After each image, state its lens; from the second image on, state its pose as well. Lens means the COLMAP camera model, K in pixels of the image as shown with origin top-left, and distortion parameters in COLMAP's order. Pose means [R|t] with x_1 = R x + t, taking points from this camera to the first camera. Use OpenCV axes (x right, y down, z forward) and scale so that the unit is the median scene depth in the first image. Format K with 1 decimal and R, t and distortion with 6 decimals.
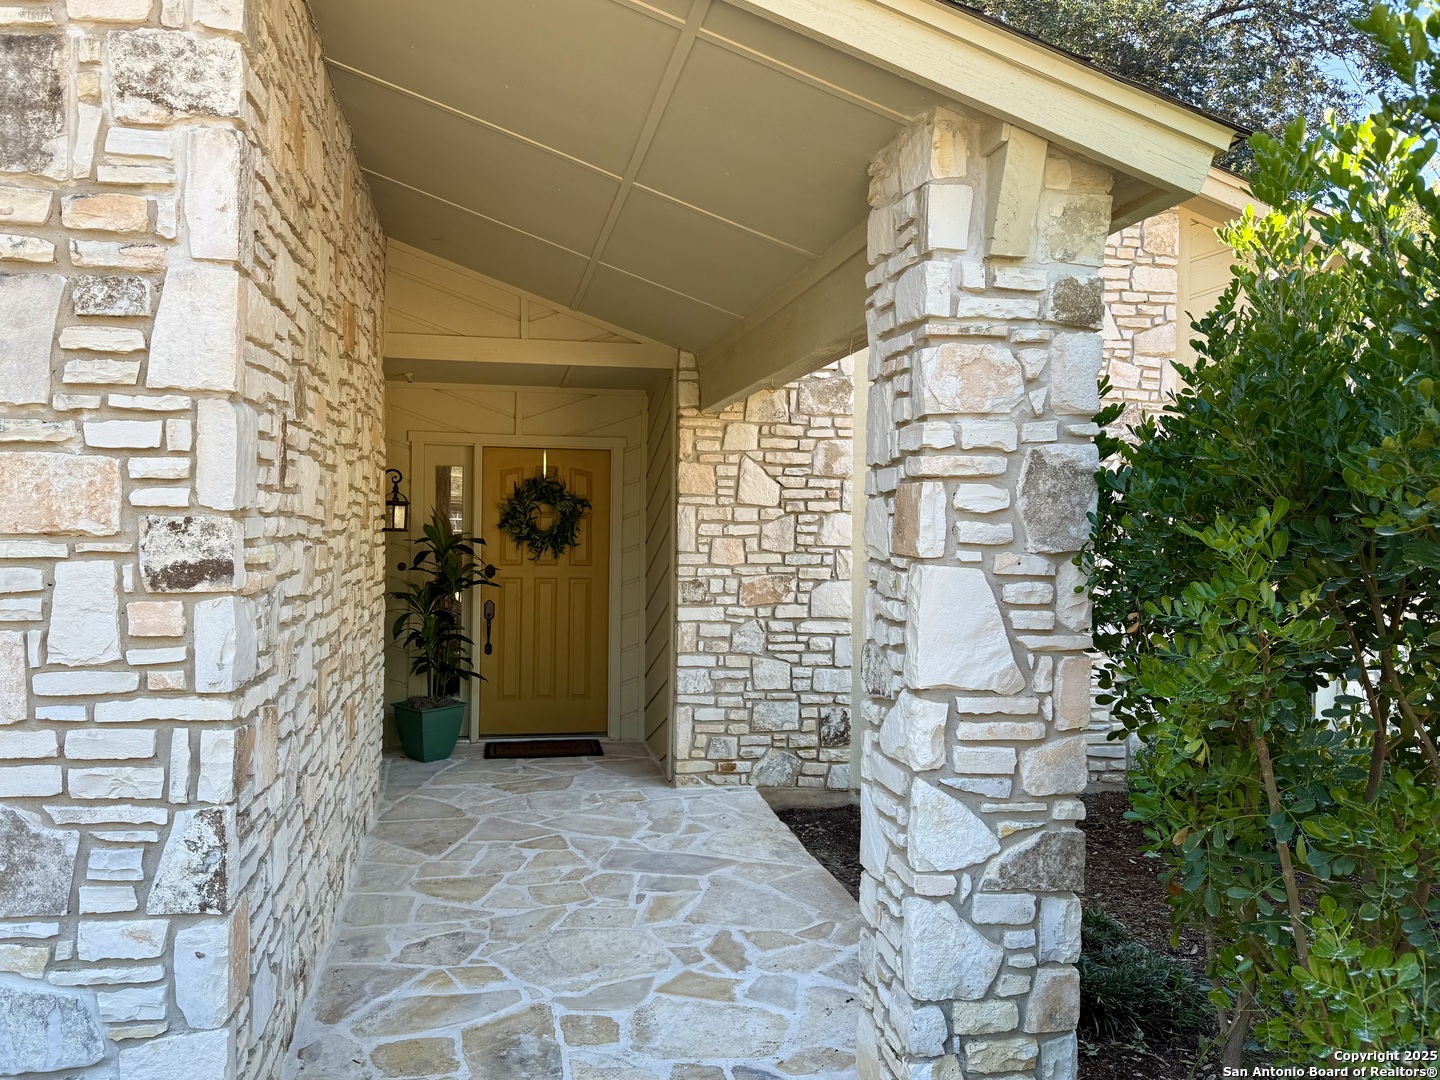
lens RADIAL K [[1005.9, 0, 727.1], [0, 1005.9, 544.7], [0, 0, 1]] dist [0.070729, -0.094802]
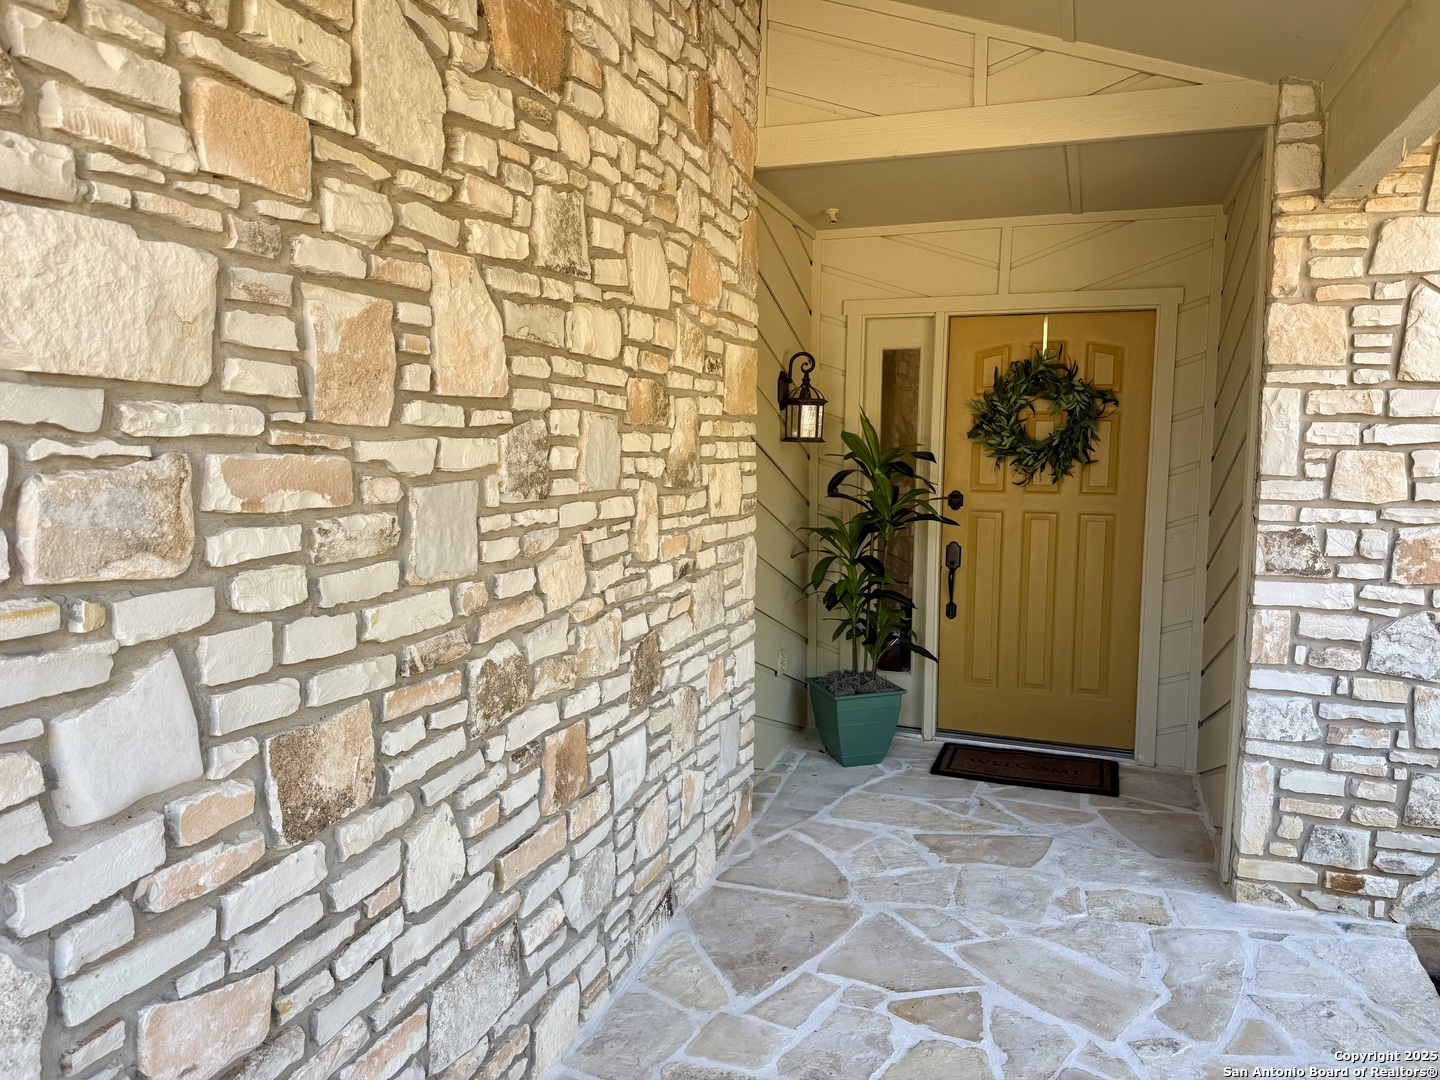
lens RADIAL K [[1005.9, 0, 727.1], [0, 1005.9, 544.7], [0, 0, 1]] dist [0.070729, -0.094802]
pose [[0.846872, 0.048776, -0.529555, -0.000284], [-0.004476, 0.996403, 0.084619, -0.001149], [0.531778, -0.069291, 0.844044, 0.388494]]
